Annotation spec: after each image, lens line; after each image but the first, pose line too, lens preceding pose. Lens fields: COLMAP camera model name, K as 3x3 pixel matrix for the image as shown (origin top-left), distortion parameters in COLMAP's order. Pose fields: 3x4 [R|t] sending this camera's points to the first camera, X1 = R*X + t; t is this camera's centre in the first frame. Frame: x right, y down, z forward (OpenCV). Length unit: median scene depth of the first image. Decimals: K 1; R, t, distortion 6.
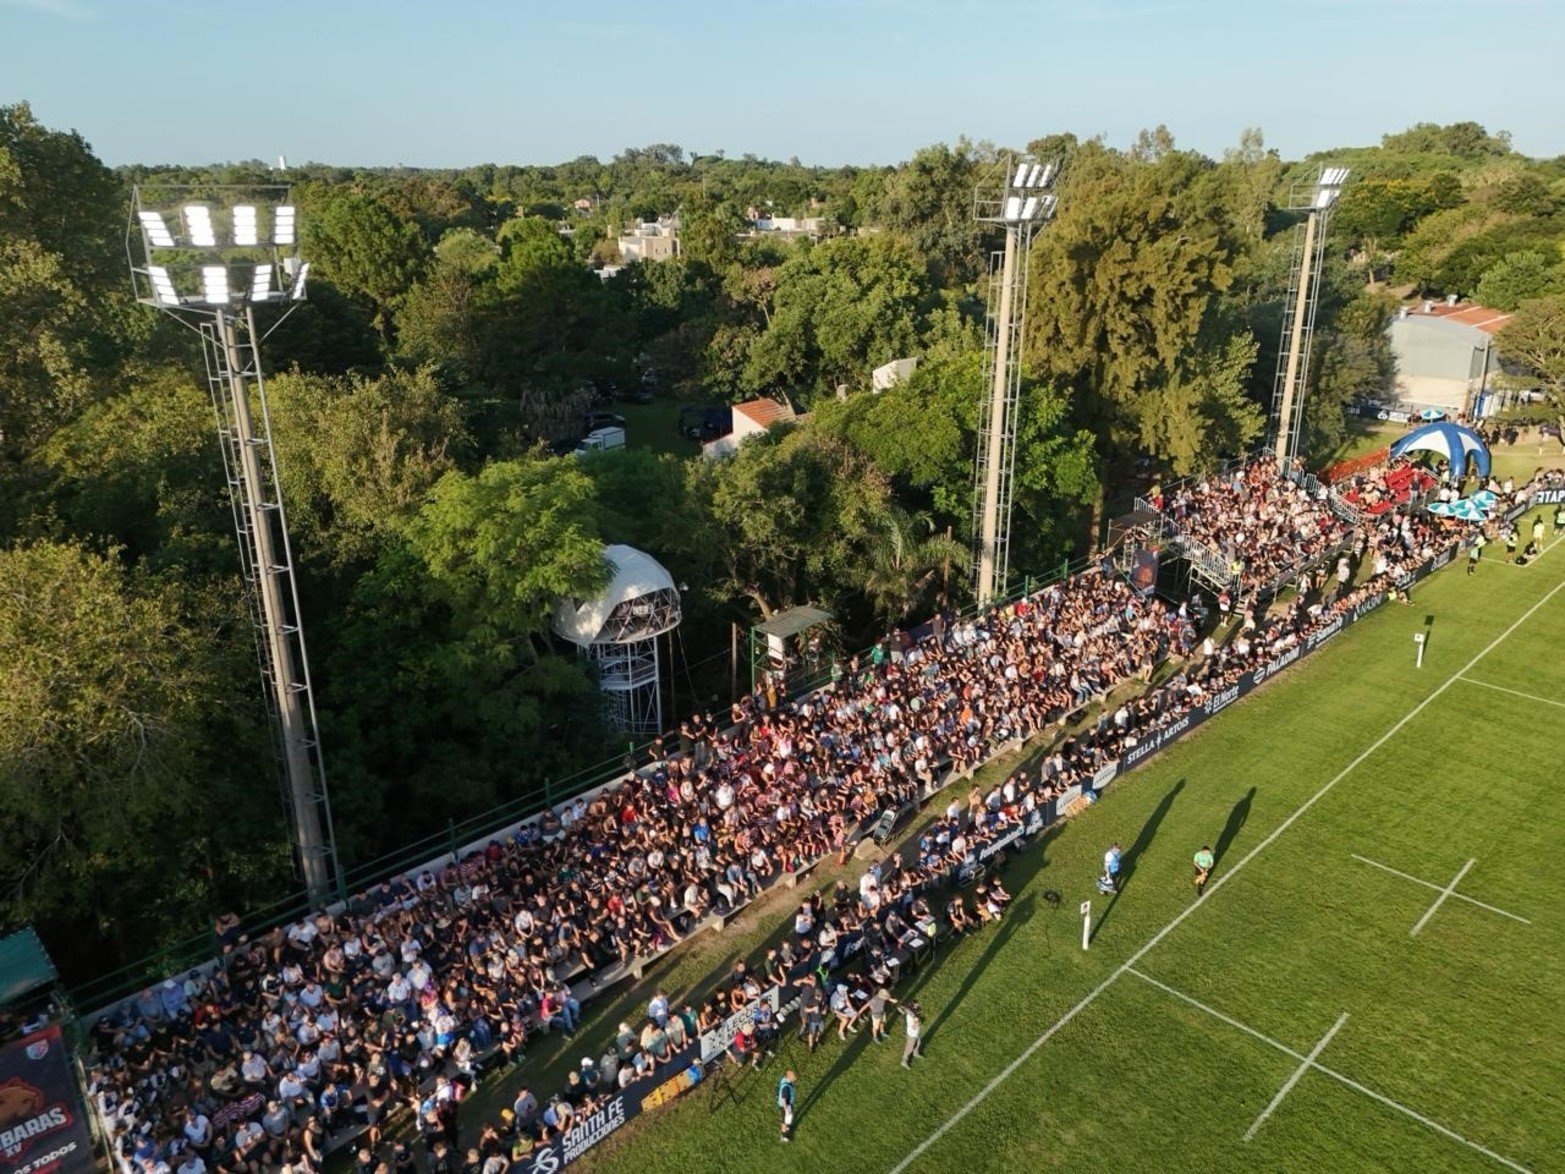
lens RADIAL K [[1156.4, 0, 782.5], [0, 1156.4, 587.0], [0, 0, 1]] dist [0.060469, -0.062343]
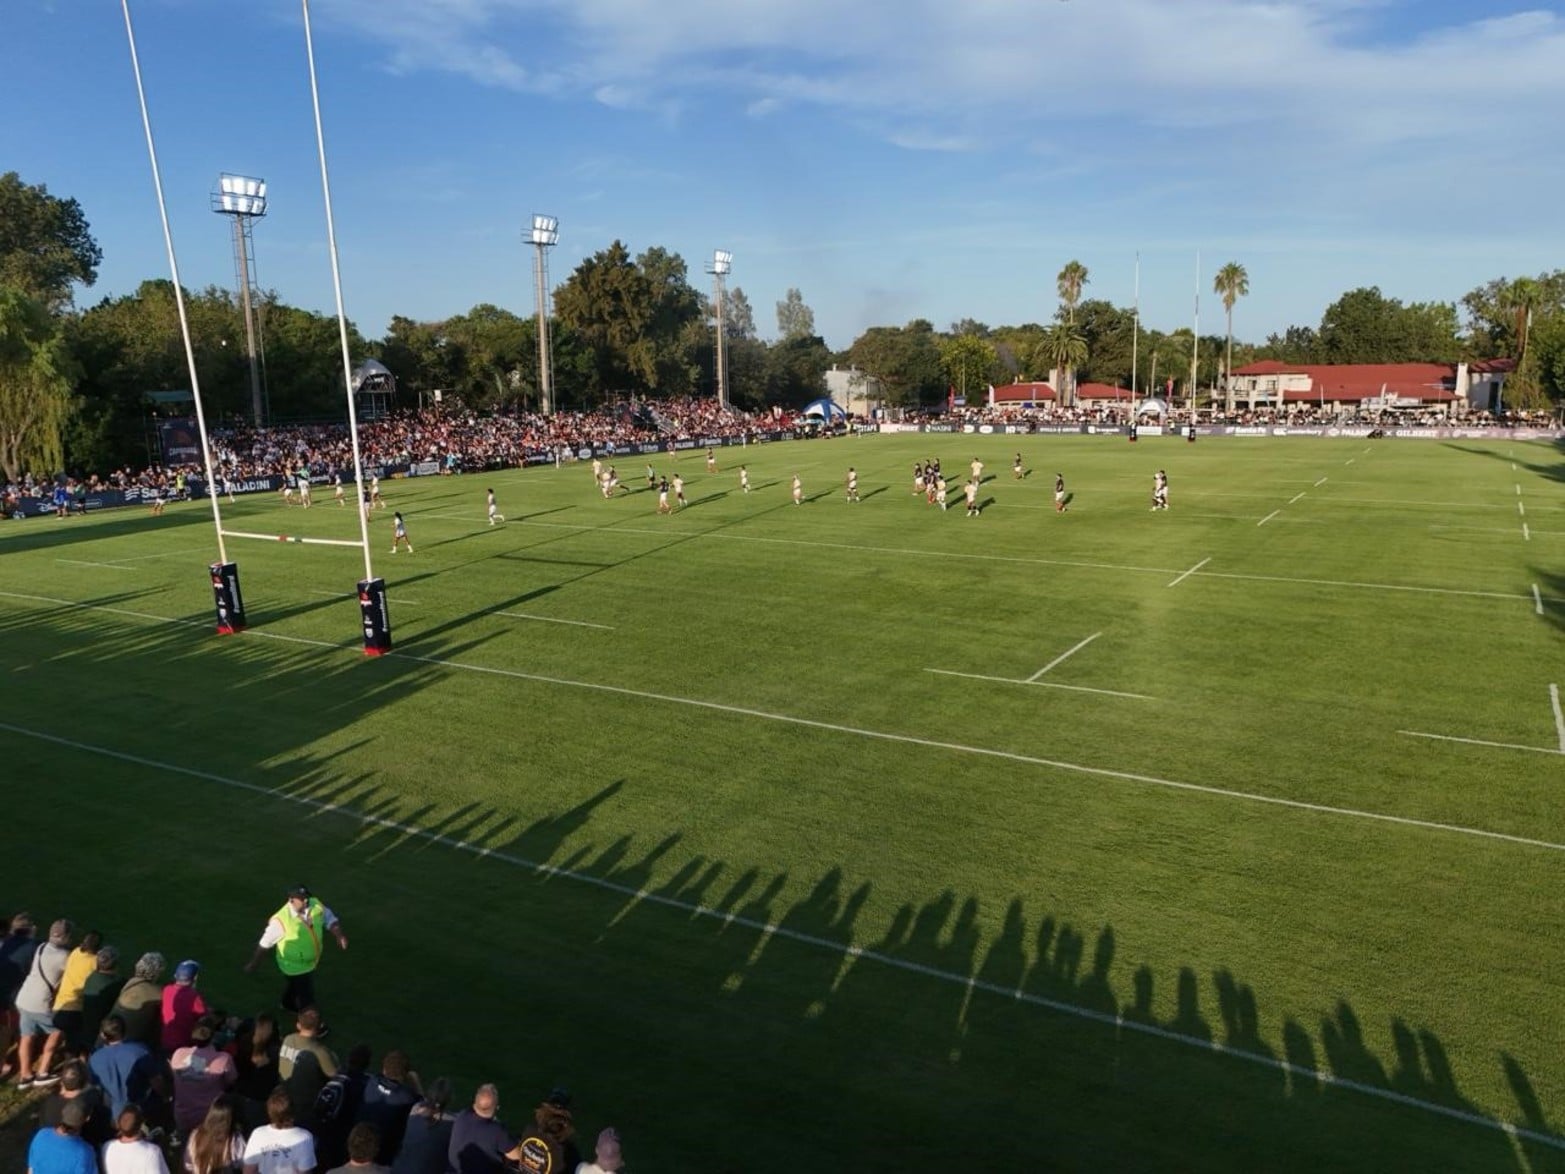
lens RADIAL K [[1156.4, 0, 782.5], [0, 1156.4, 587.0], [0, 0, 1]] dist [0.060469, -0.062343]
pose [[0.968521, -0.044897, 0.244849, 0.062378], [0.085088, 0.984065, -0.156131, 0.717976], [-0.233937, 0.172050, 0.956908, -1.149687]]
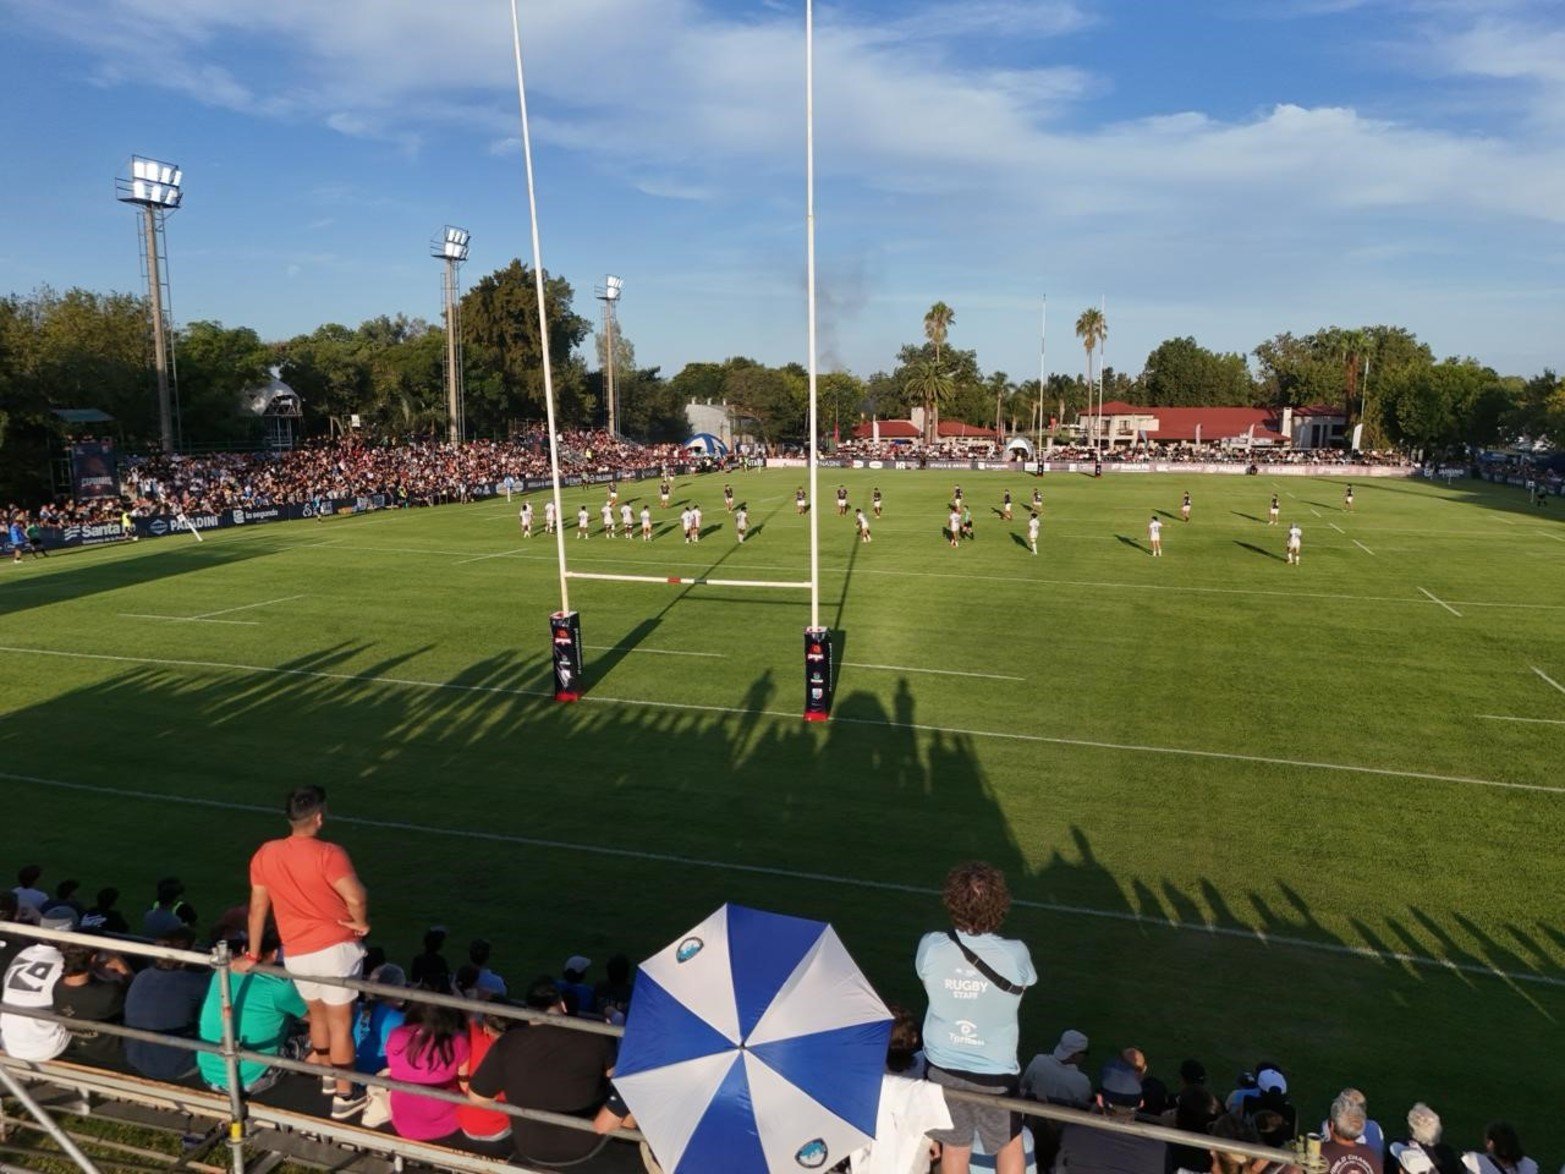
lens RADIAL K [[1156.4, 0, 782.5], [0, 1156.4, 587.0], [0, 0, 1]] dist [0.060469, -0.062343]
pose [[0.891955, -0.052707, 0.449042, -0.232637], [0.139928, 0.976600, -0.163316, 0.661470], [-0.429927, 0.208504, 0.878458, -0.946251]]
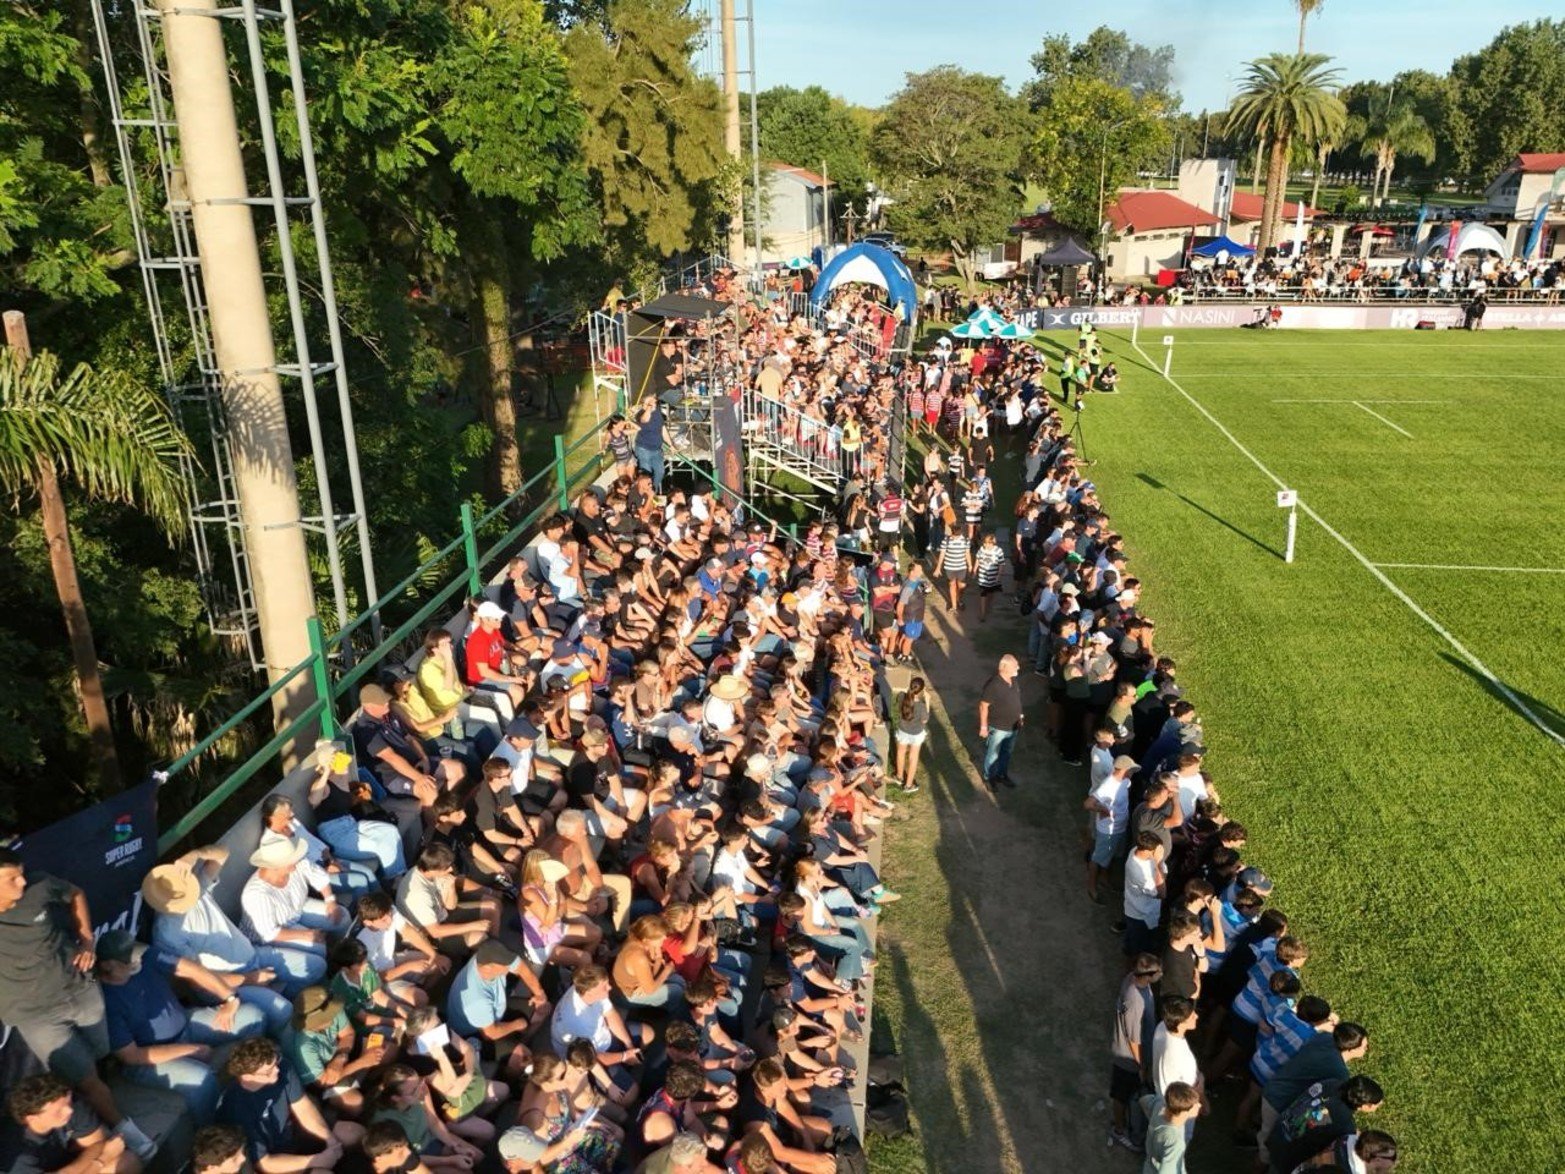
lens RADIAL K [[1156.4, 0, 782.5], [0, 1156.4, 587.0], [0, 0, 1]] dist [0.060469, -0.062343]
pose [[0.790108, -0.212081, 0.575110, 0.123564], [0.211721, 0.974916, 0.068647, 0.003481], [-0.575242, 0.067524, 0.815191, 0.774261]]
